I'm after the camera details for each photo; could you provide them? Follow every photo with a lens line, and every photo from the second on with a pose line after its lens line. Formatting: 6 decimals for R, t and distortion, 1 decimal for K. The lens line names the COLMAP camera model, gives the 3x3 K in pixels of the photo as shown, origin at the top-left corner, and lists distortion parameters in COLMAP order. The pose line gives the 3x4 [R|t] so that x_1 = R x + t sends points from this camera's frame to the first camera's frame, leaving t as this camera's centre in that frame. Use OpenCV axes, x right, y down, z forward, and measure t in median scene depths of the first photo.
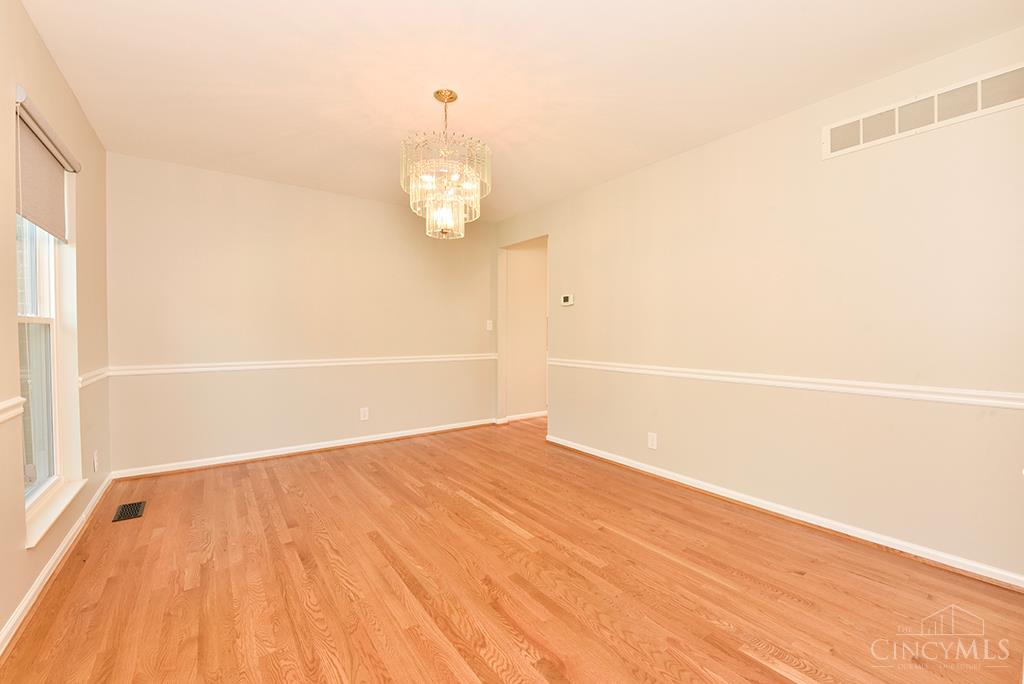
lens RADIAL K [[414.0, 0, 512.0], [0, 414.0, 342.0], [0, 0, 1]] dist [-0.016595, -0.000215]
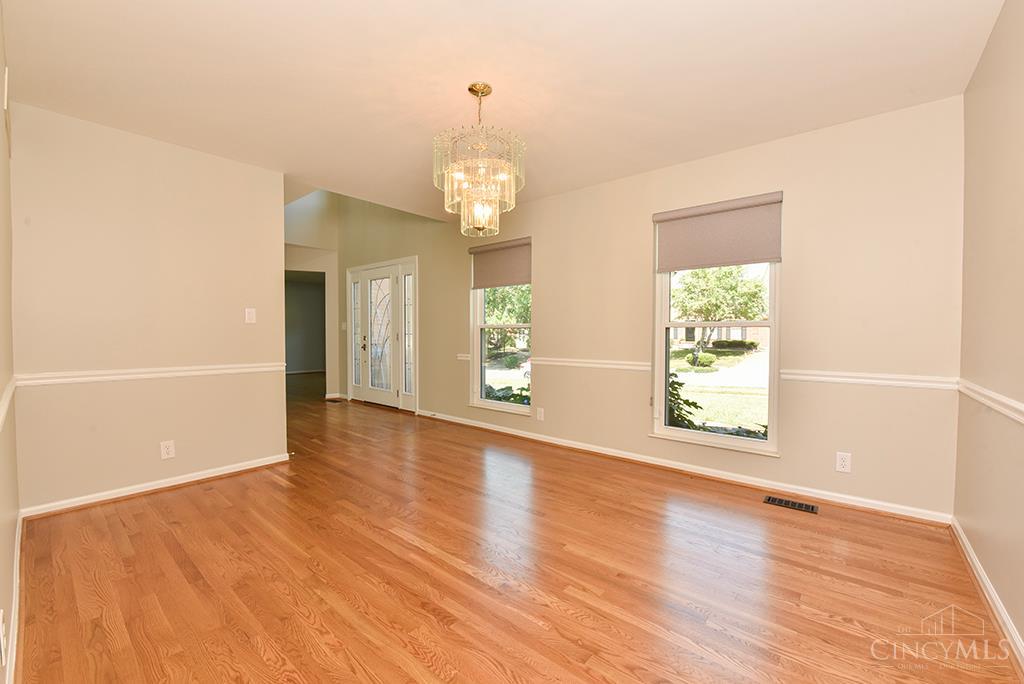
lens RADIAL K [[414.0, 0, 512.0], [0, 414.0, 342.0], [0, 0, 1]] dist [-0.016595, -0.000215]
pose [[-0.971242, 0.000385, -0.238095, -0.000430], [-0.009887, 0.999071, 0.041946, -0.038744], [0.237890, 0.043094, -0.970336, 1.975115]]
